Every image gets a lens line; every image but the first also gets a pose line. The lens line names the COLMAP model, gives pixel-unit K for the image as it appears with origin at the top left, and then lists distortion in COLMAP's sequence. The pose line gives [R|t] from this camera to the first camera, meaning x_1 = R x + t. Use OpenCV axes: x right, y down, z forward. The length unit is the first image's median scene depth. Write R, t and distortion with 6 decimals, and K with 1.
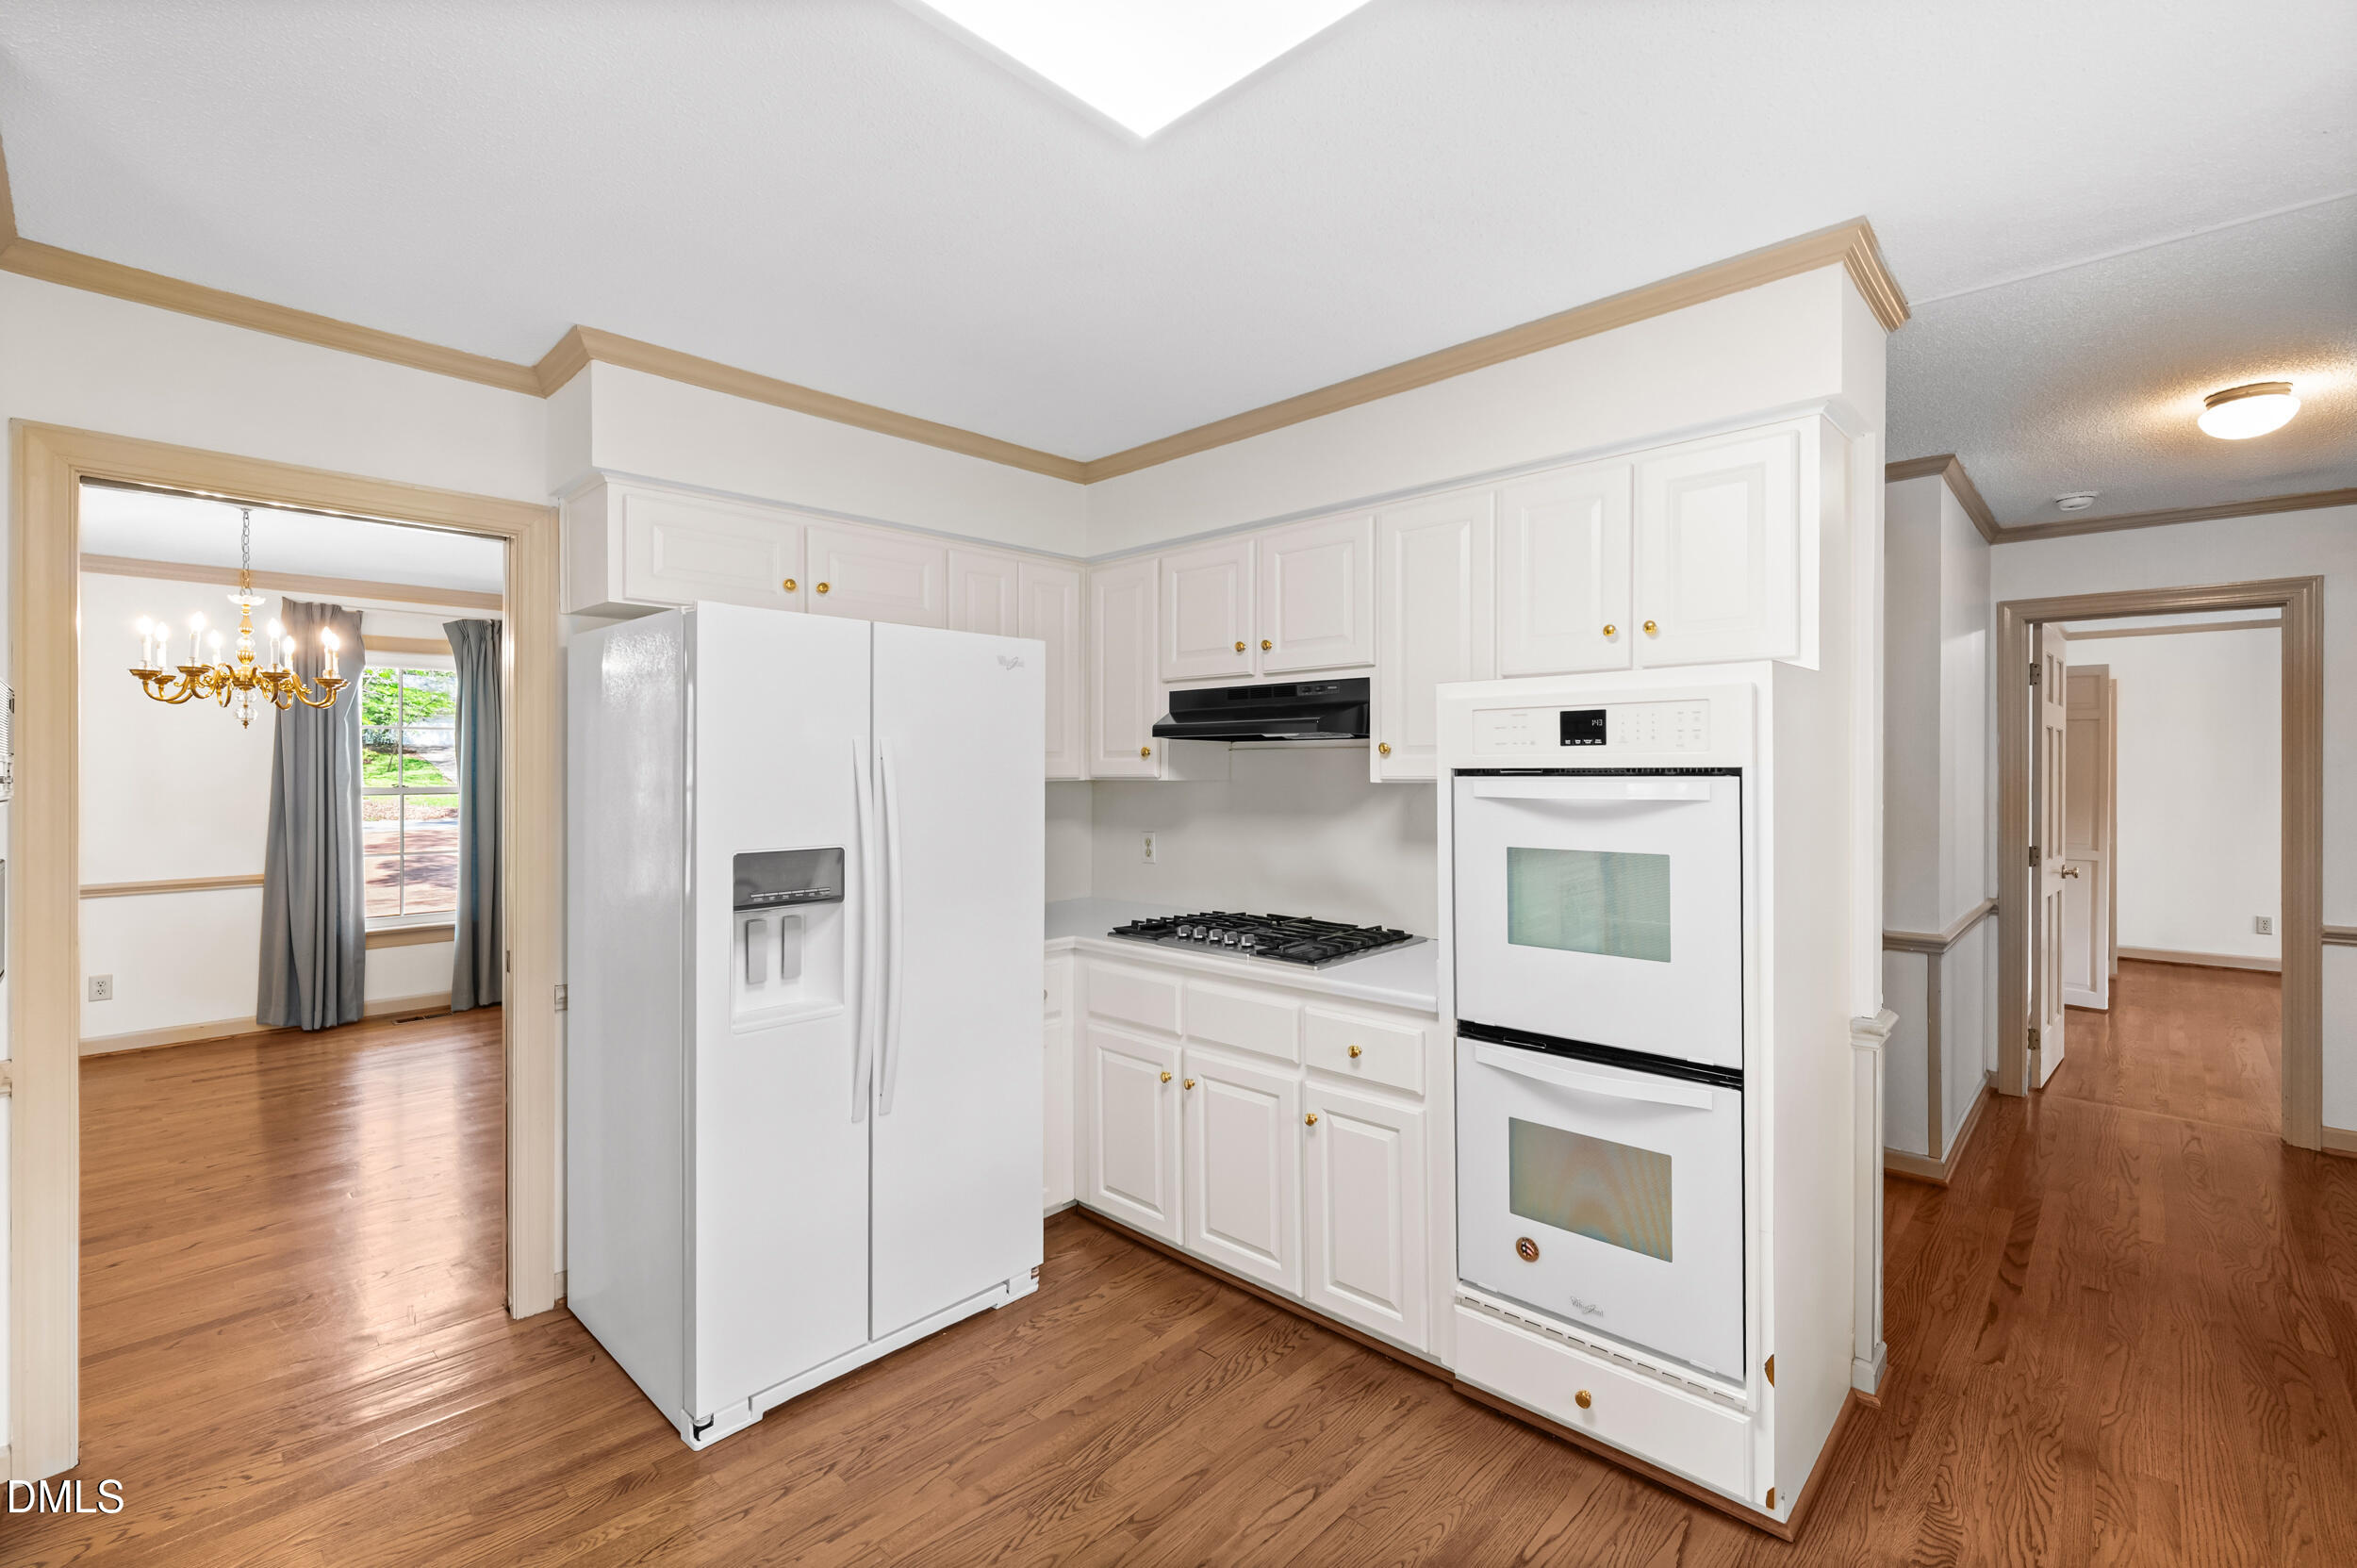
lens RADIAL K [[988.3, 0, 1179.0], [0, 988.3, 802.4], [0, 0, 1]] dist [-0.000177, 0.000059]
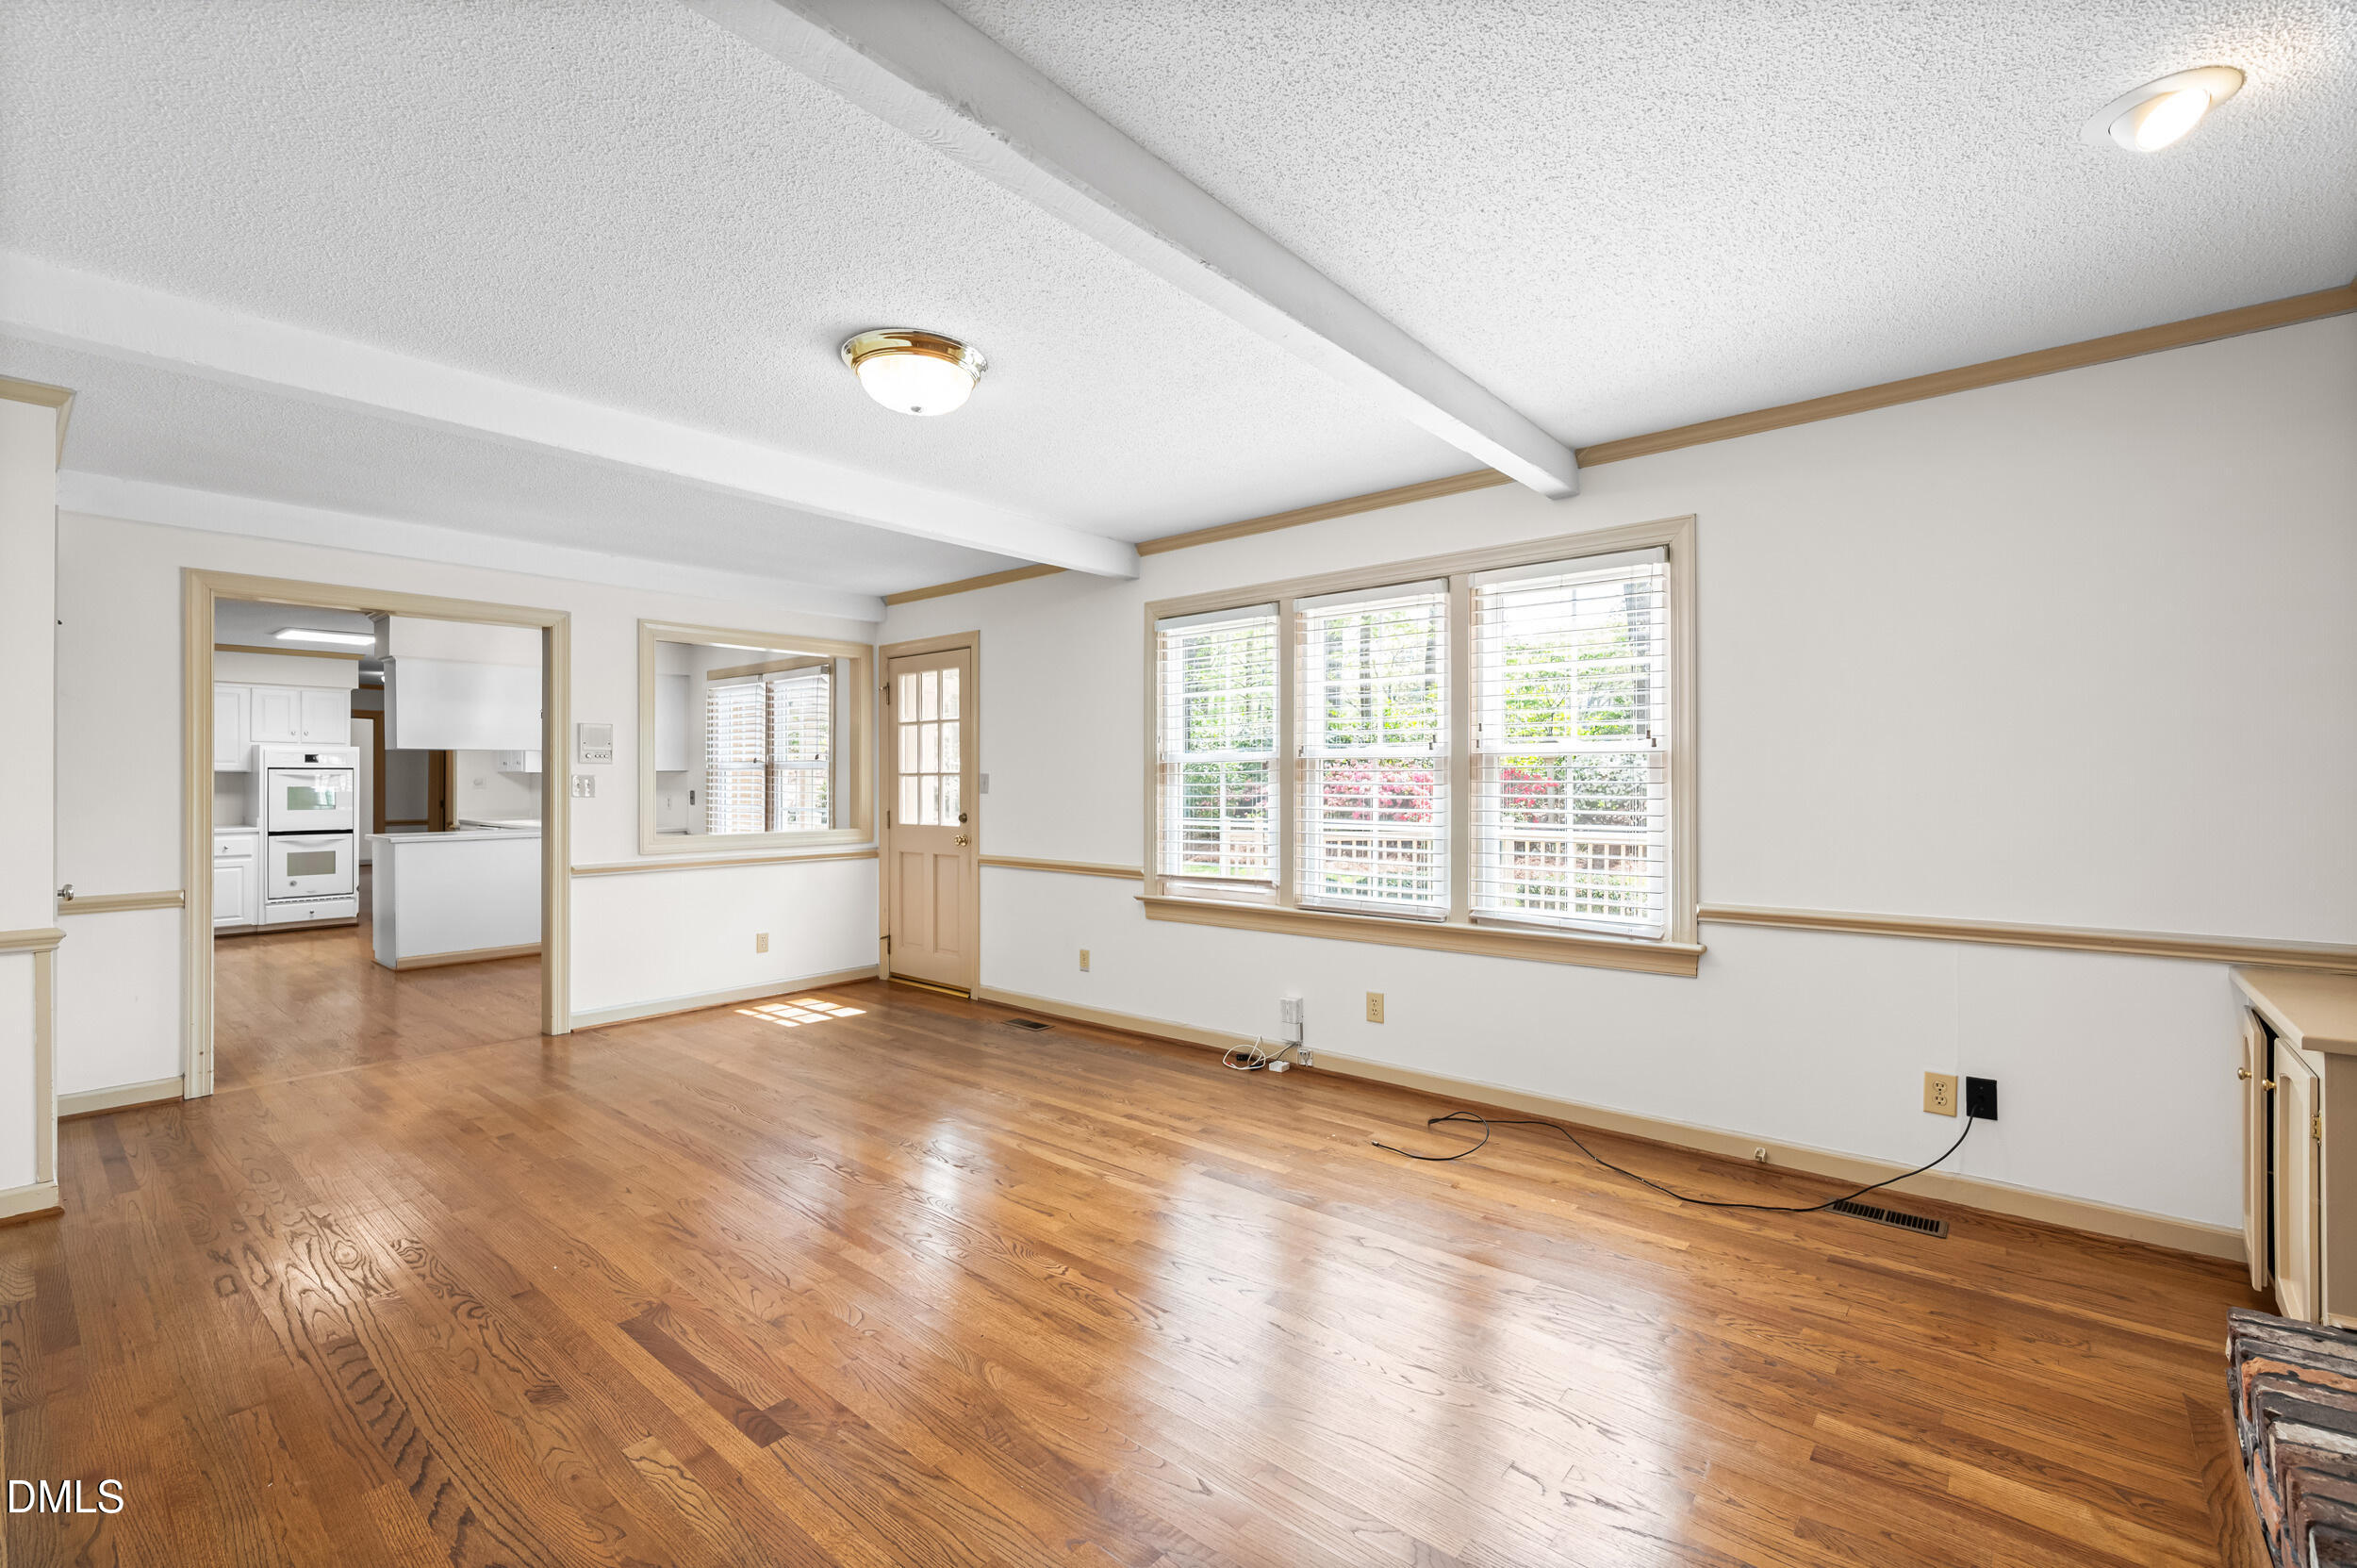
lens RADIAL K [[1002.2, 0, 1178.5], [0, 1002.2, 784.0], [0, 0, 1]] dist [-0.000532, 0.000079]
pose [[-0.087536, -0.007730, 0.996131, -3.441125], [0.020265, 0.999749, 0.009538, 0.057667], [-0.995955, 0.021022, -0.087358, -1.929294]]
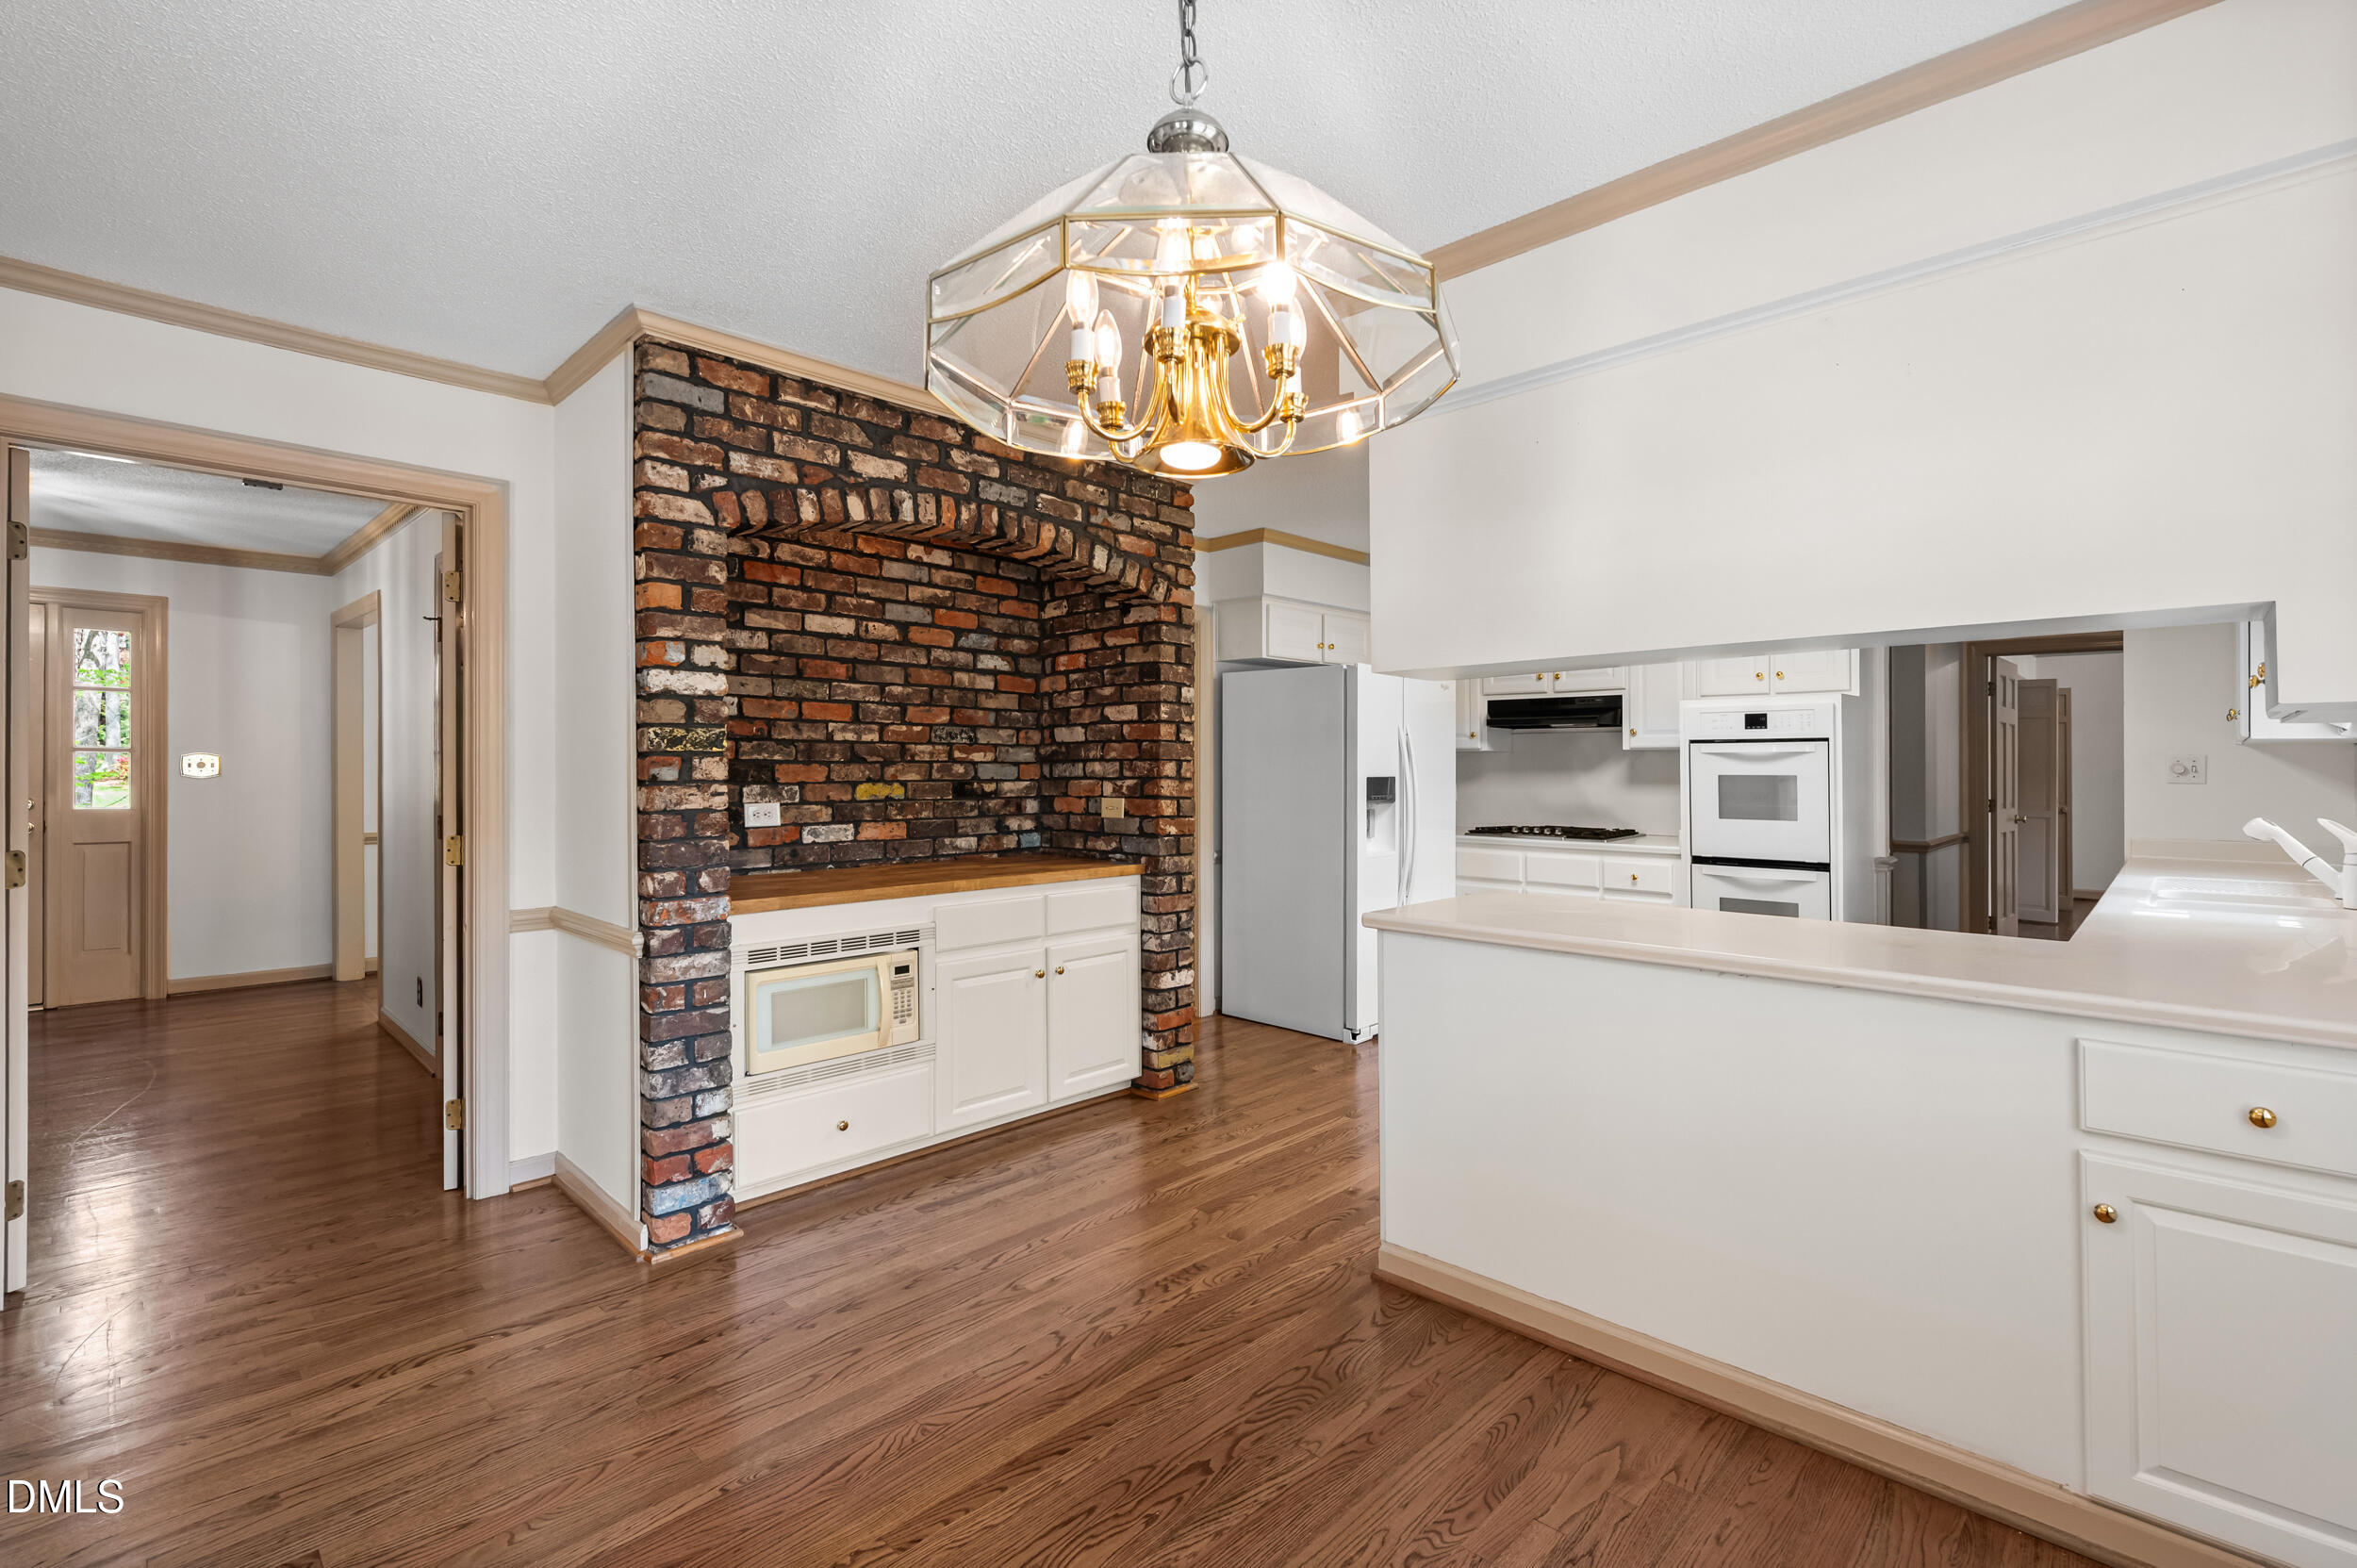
lens RADIAL K [[1002.2, 0, 1178.5], [0, 1002.2, 784.0], [0, 0, 1]] dist [-0.000532, 0.000079]
pose [[0.999961, 0.002579, -0.008496, -0.715147], [-0.002699, 0.999896, -0.014139, 0.083638], [0.008459, 0.014162, 0.999864, -1.046121]]
